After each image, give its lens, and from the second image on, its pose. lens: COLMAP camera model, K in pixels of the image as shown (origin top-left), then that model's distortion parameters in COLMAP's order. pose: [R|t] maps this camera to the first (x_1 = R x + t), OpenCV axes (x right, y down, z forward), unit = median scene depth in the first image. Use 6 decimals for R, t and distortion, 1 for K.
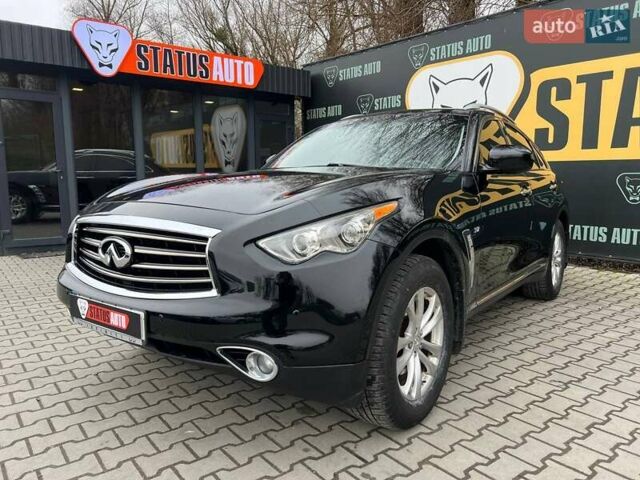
lens RADIAL K [[479.3, 0, 322.4], [0, 479.3, 237.6], [0, 0, 1]] dist [0.044799, -0.044452]
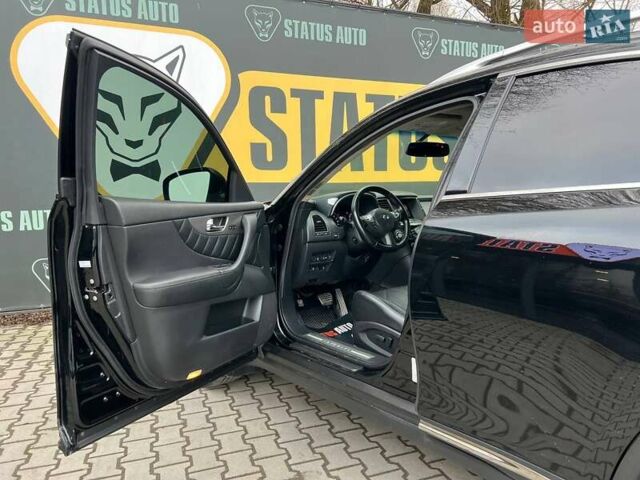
lens RADIAL K [[479.3, 0, 319.1], [0, 479.3, 244.2], [0, 0, 1]] dist [0.044799, -0.044452]
pose [[0.336472, -0.098325, 0.936546, -0.303877], [0.138363, 0.988902, 0.054113, -0.082668], [-0.931473, 0.111376, 0.346342, 0.629251]]
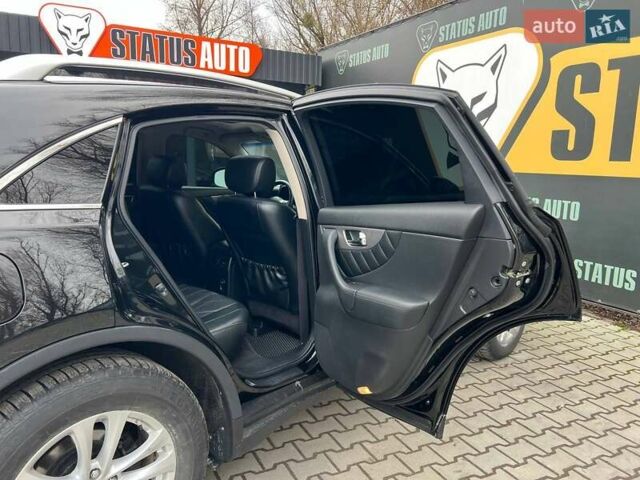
lens RADIAL K [[479.3, 0, 319.2], [0, 479.3, 236.5], [0, 0, 1]] dist [0.044799, -0.044452]
pose [[0.978446, 0.063015, -0.196655, 0.243440], [-0.058104, 0.997840, 0.030647, -0.062311], [0.198162, -0.018560, 0.979994, 0.184230]]
